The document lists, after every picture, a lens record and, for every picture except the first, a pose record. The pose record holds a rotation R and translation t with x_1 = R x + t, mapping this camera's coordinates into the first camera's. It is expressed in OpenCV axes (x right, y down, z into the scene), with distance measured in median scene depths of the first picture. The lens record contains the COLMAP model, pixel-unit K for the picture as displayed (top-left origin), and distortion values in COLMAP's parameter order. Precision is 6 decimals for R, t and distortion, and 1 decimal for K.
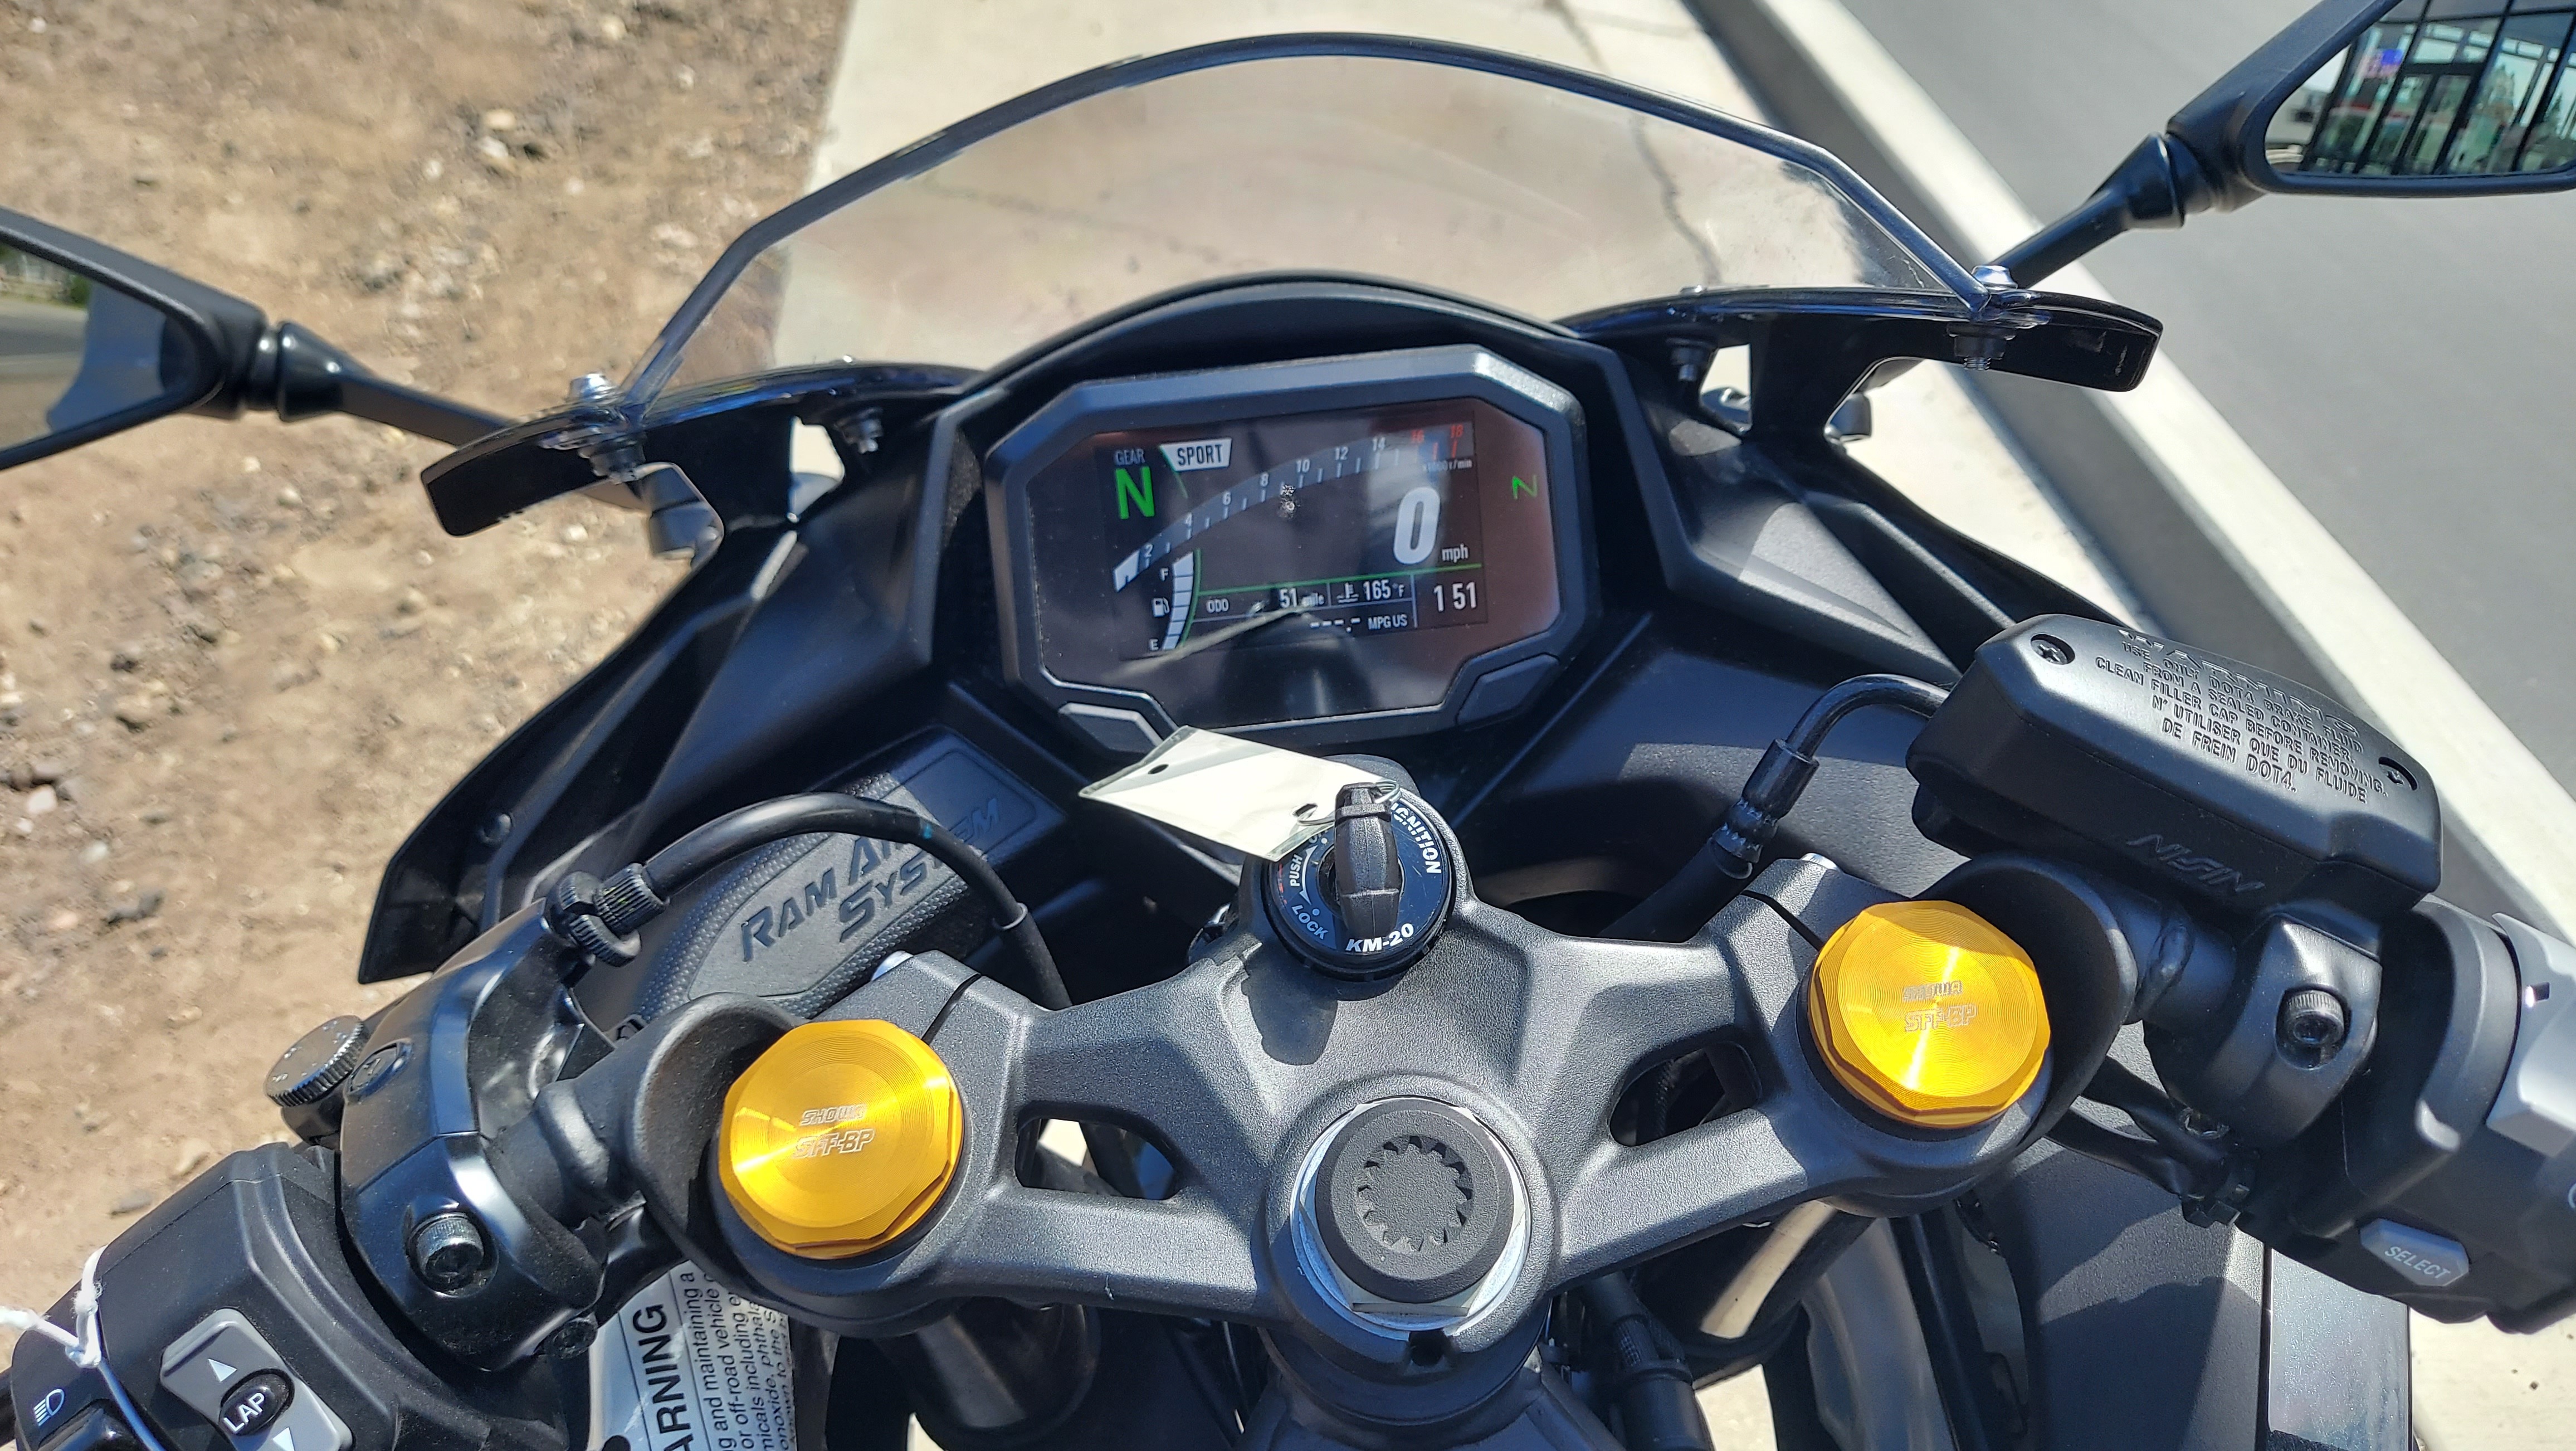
lens RADIAL K [[1871.5, 0, 1321.5], [0, 1871.5, 725.7], [0, 0, 1]] dist [0.080453, -0.099357]
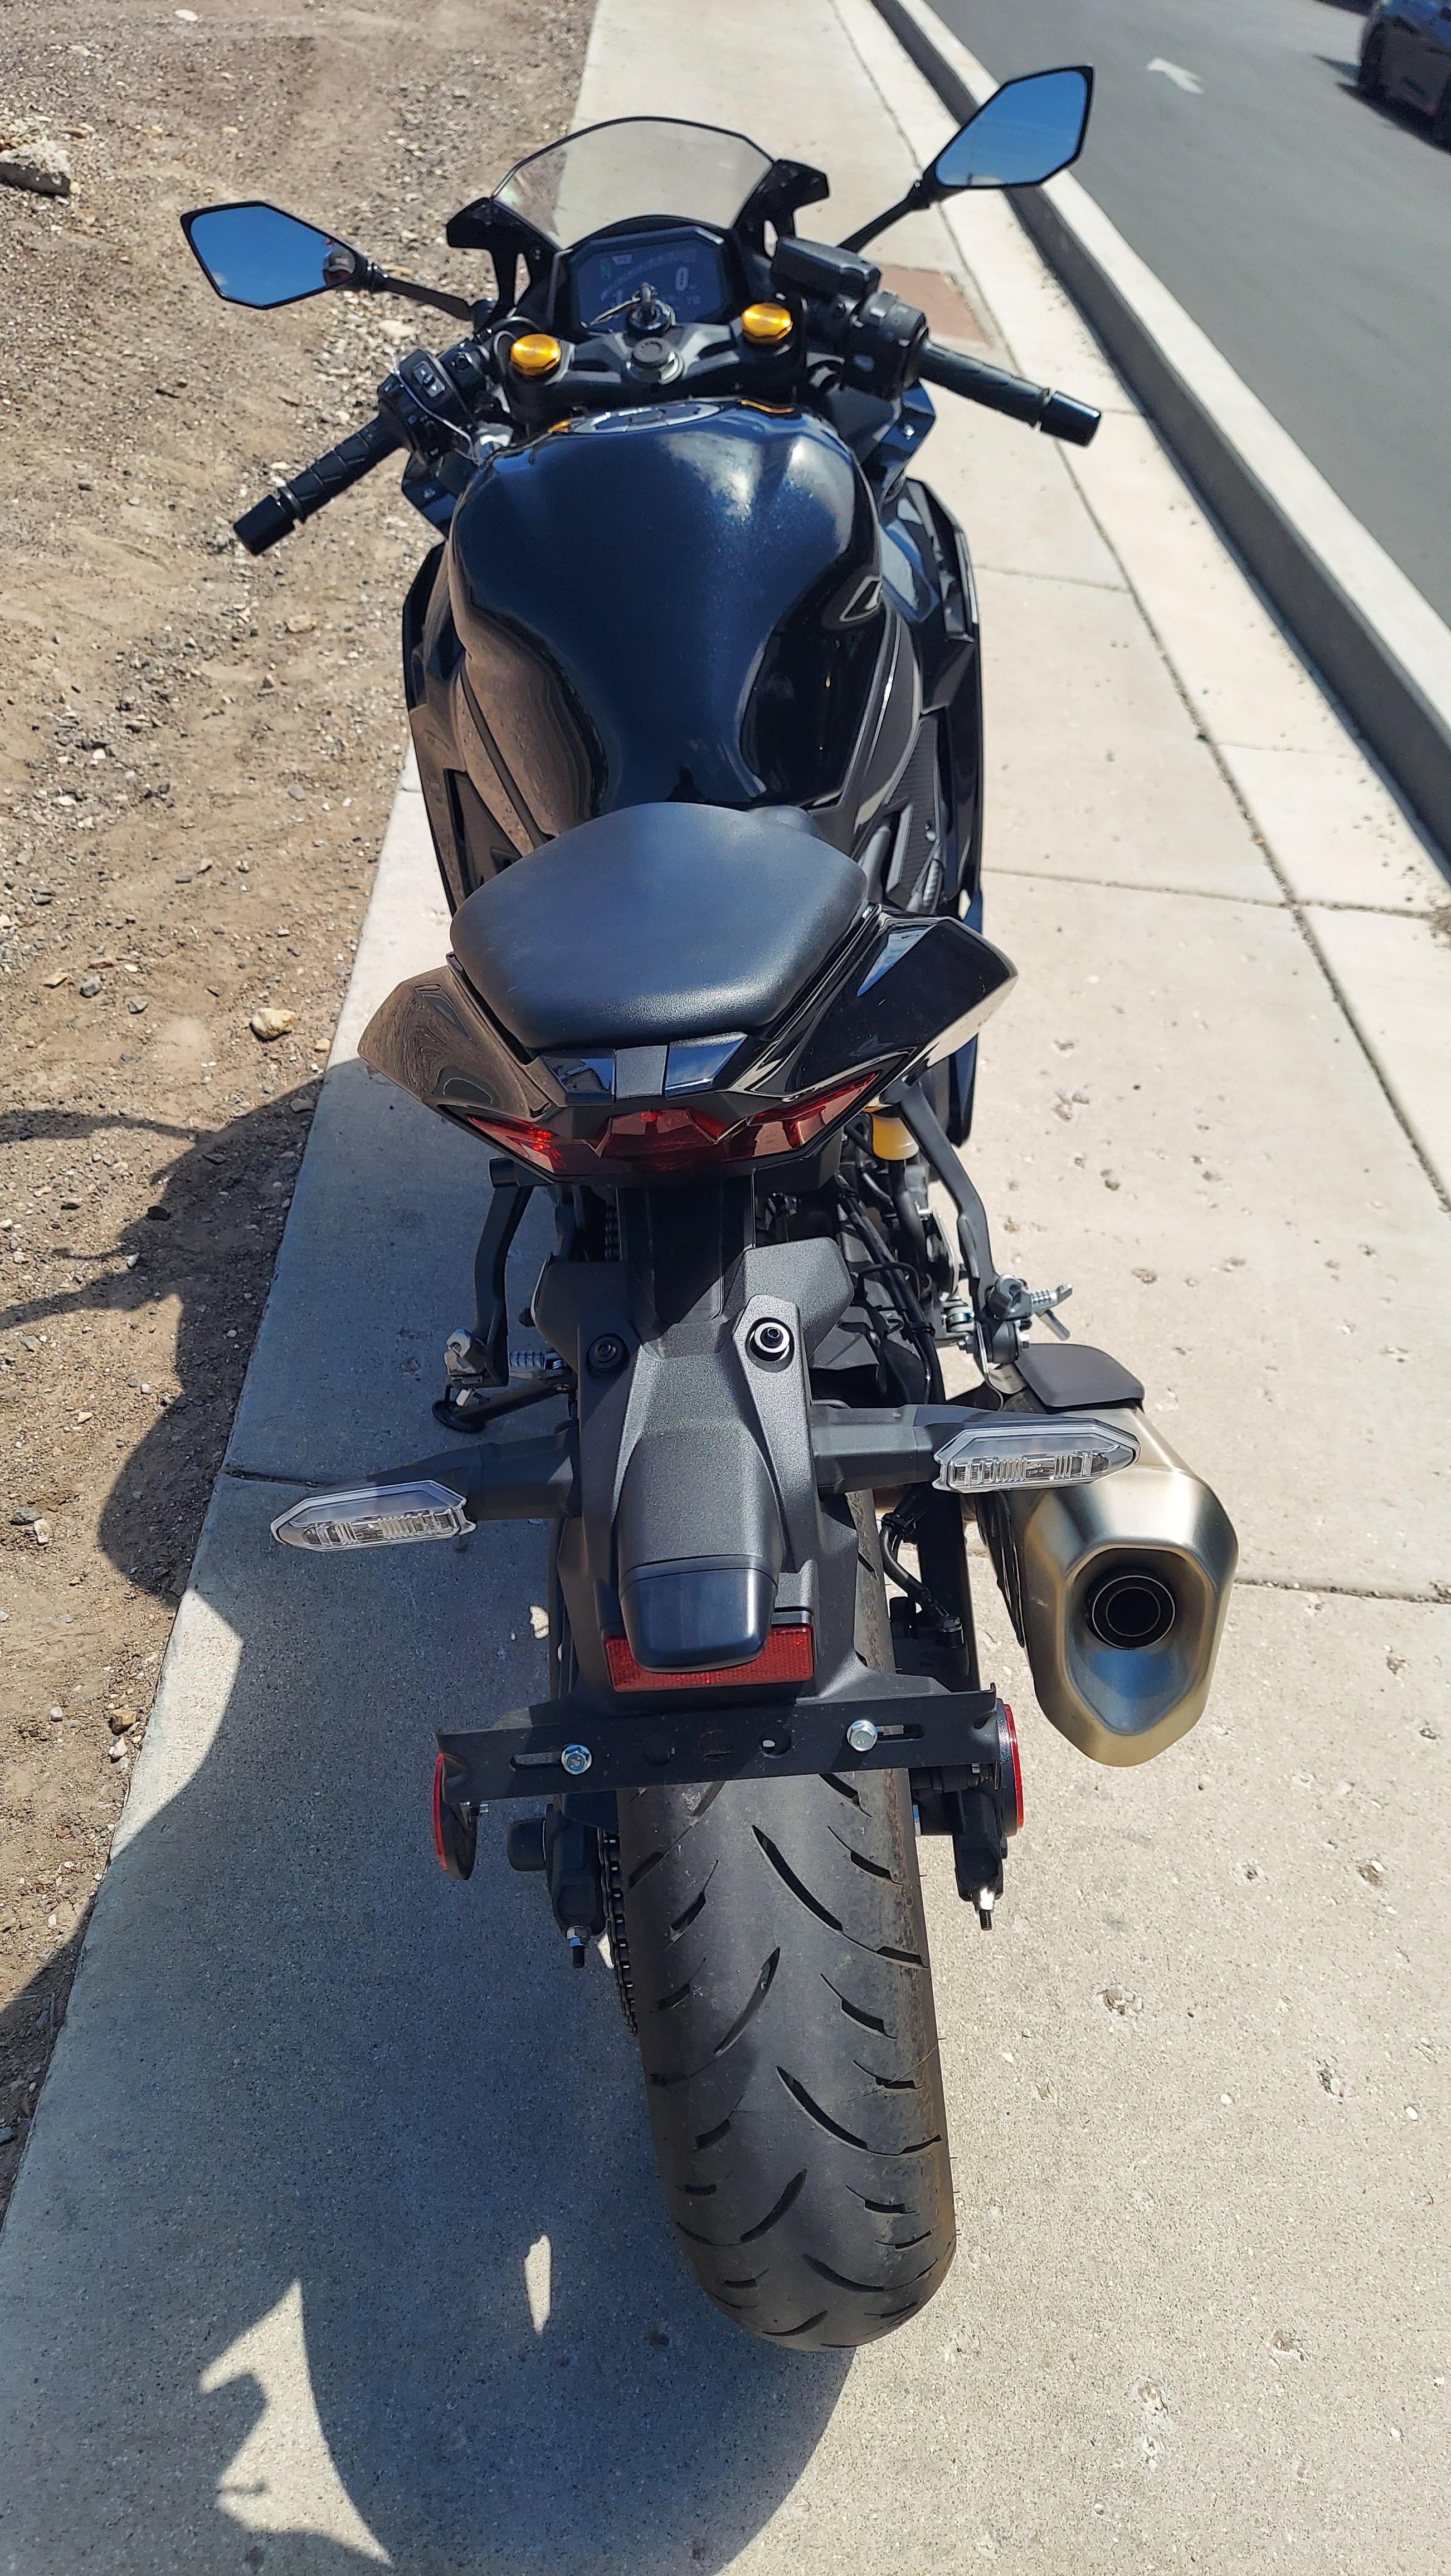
lens RADIAL K [[1852.4, 0, 725.1], [0, 1852.4, 1295.4], [0, 0, 1]] dist [0.067303, -0.077812]
pose [[0.993520, 0.007641, -0.113402, 0.135961], [-0.005378, 0.999781, 0.020243, 0.435533], [0.113532, -0.019502, 0.993343, -0.646656]]
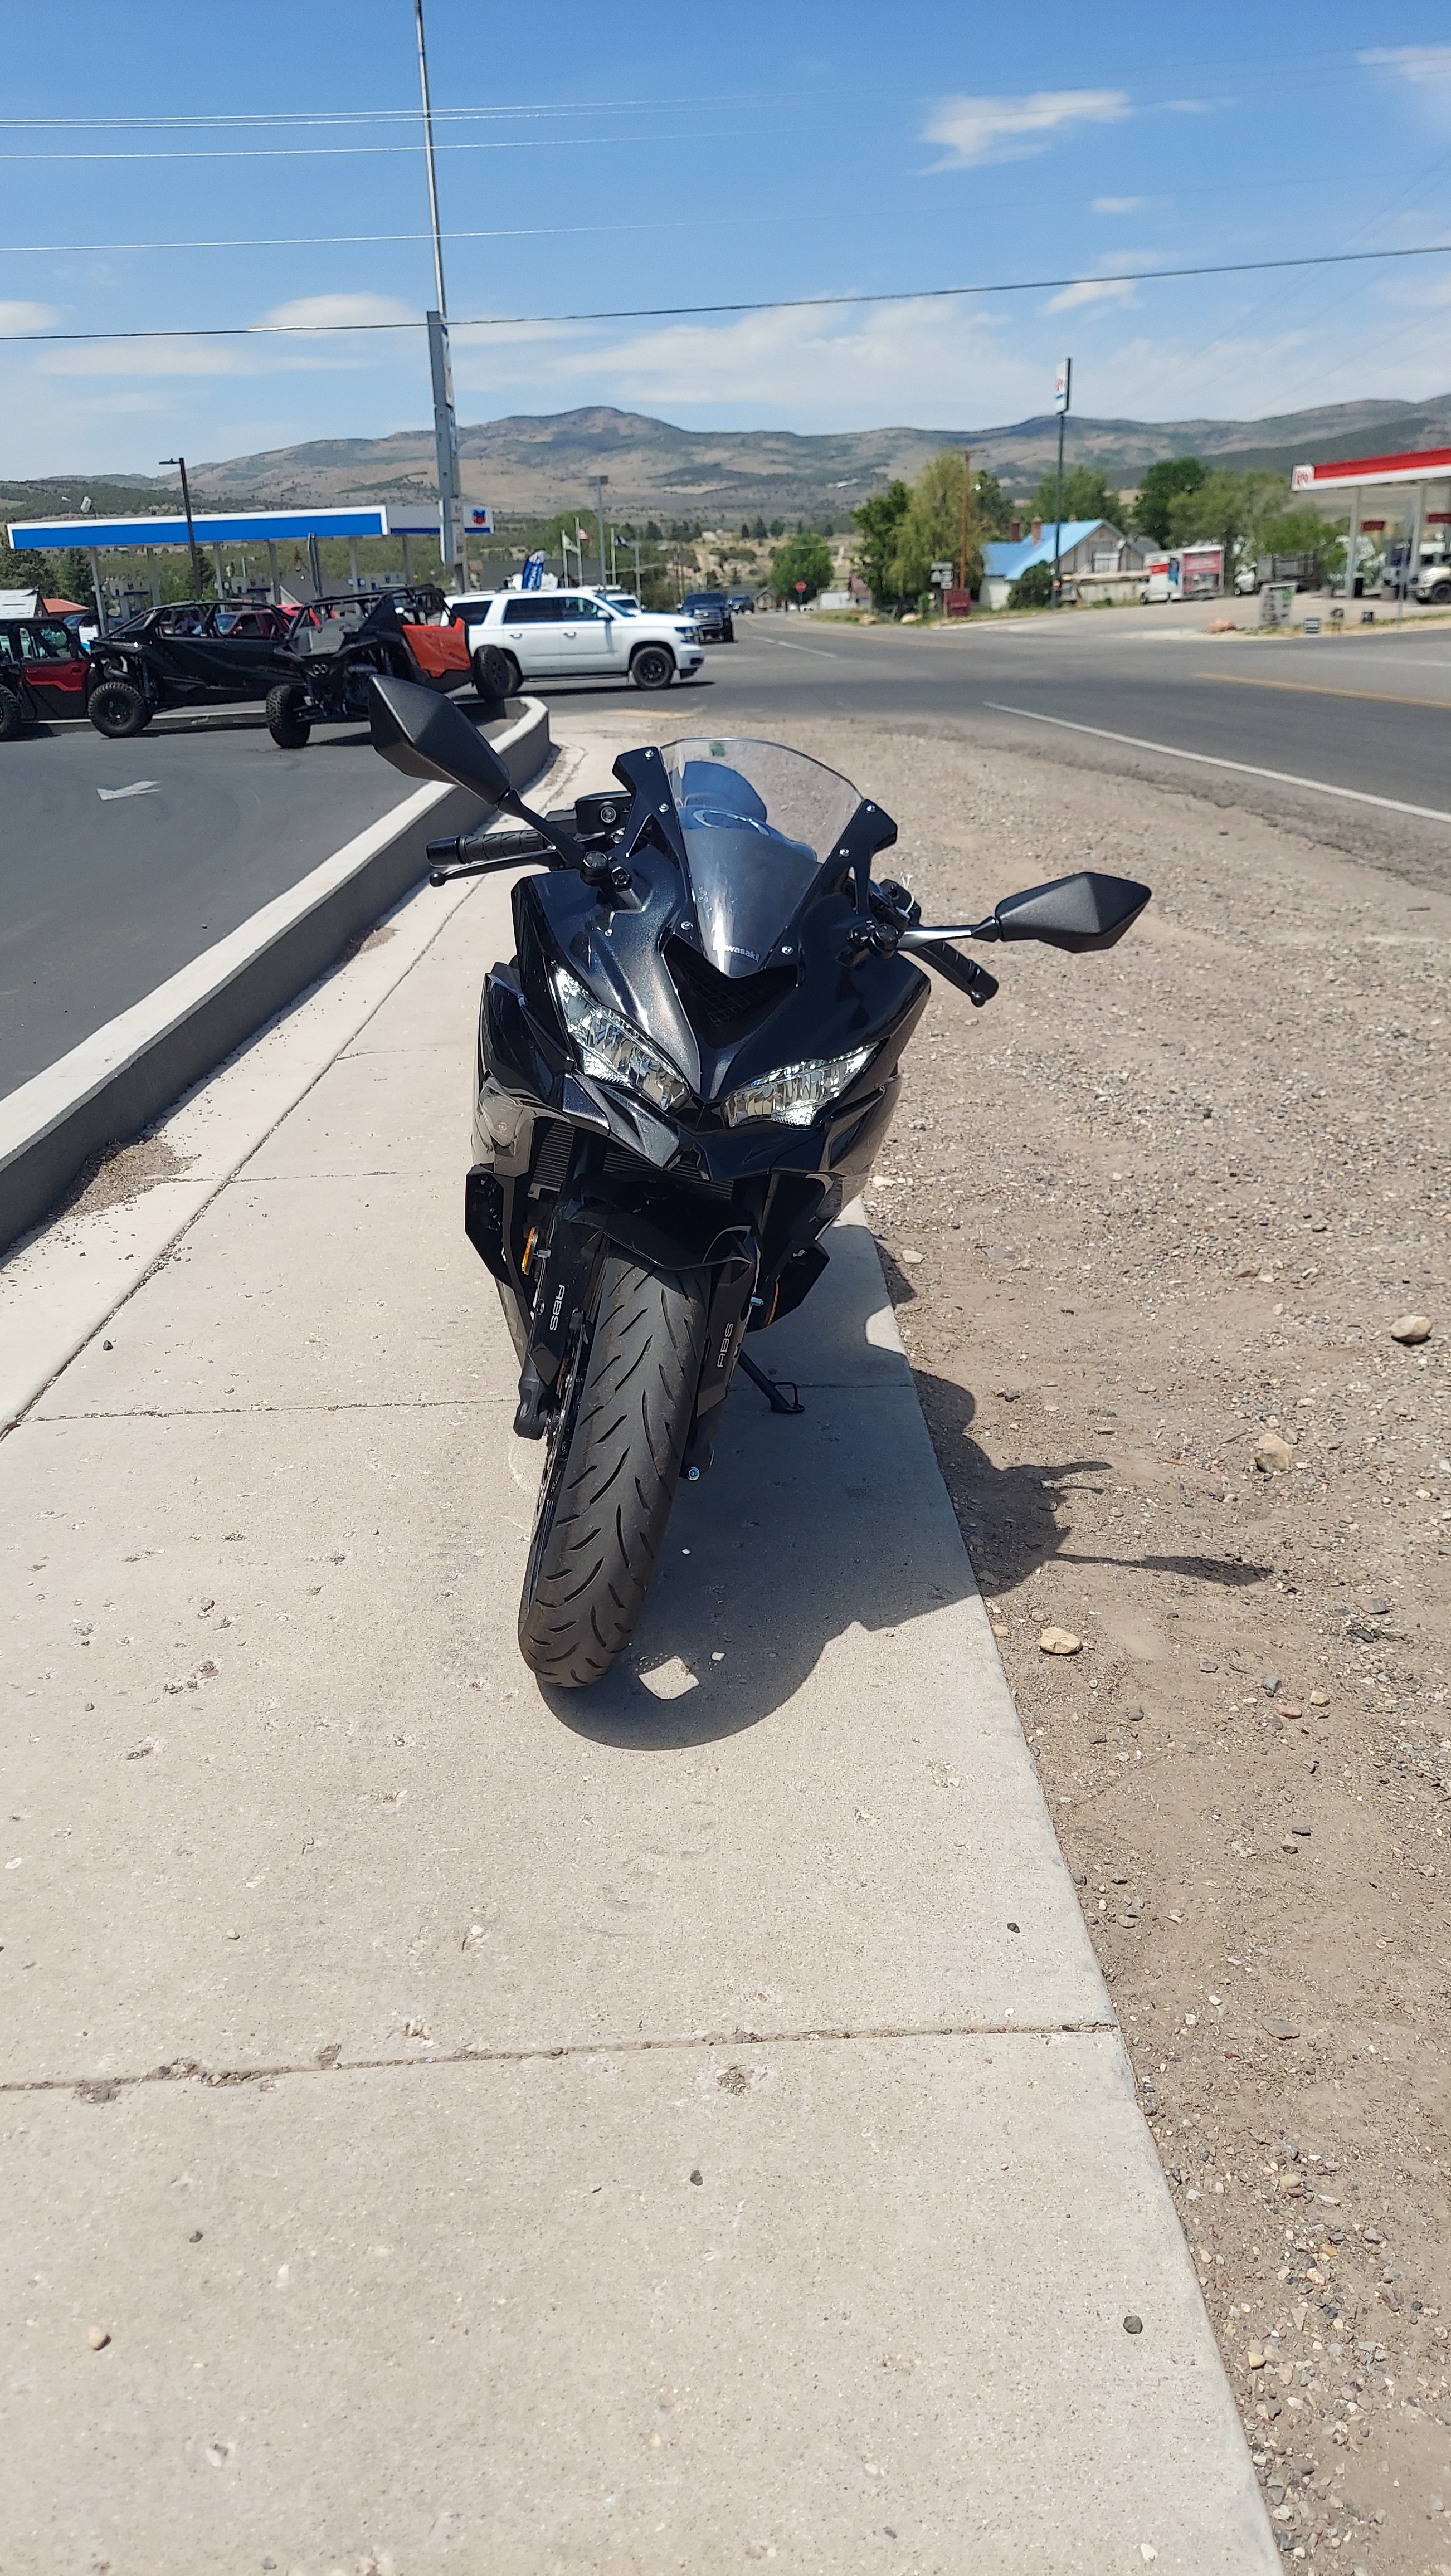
lens RADIAL K [[1848.4, 0, 725.9], [0, 1848.4, 1295.2], [0, 0, 1]] dist [0.074876, -0.085292]
pose [[-0.976526, -0.214700, 0.017326, -0.065107], [-0.098483, 0.516575, 0.850560, -0.807387], [-0.191566, 0.828887, -0.525593, 1.006129]]
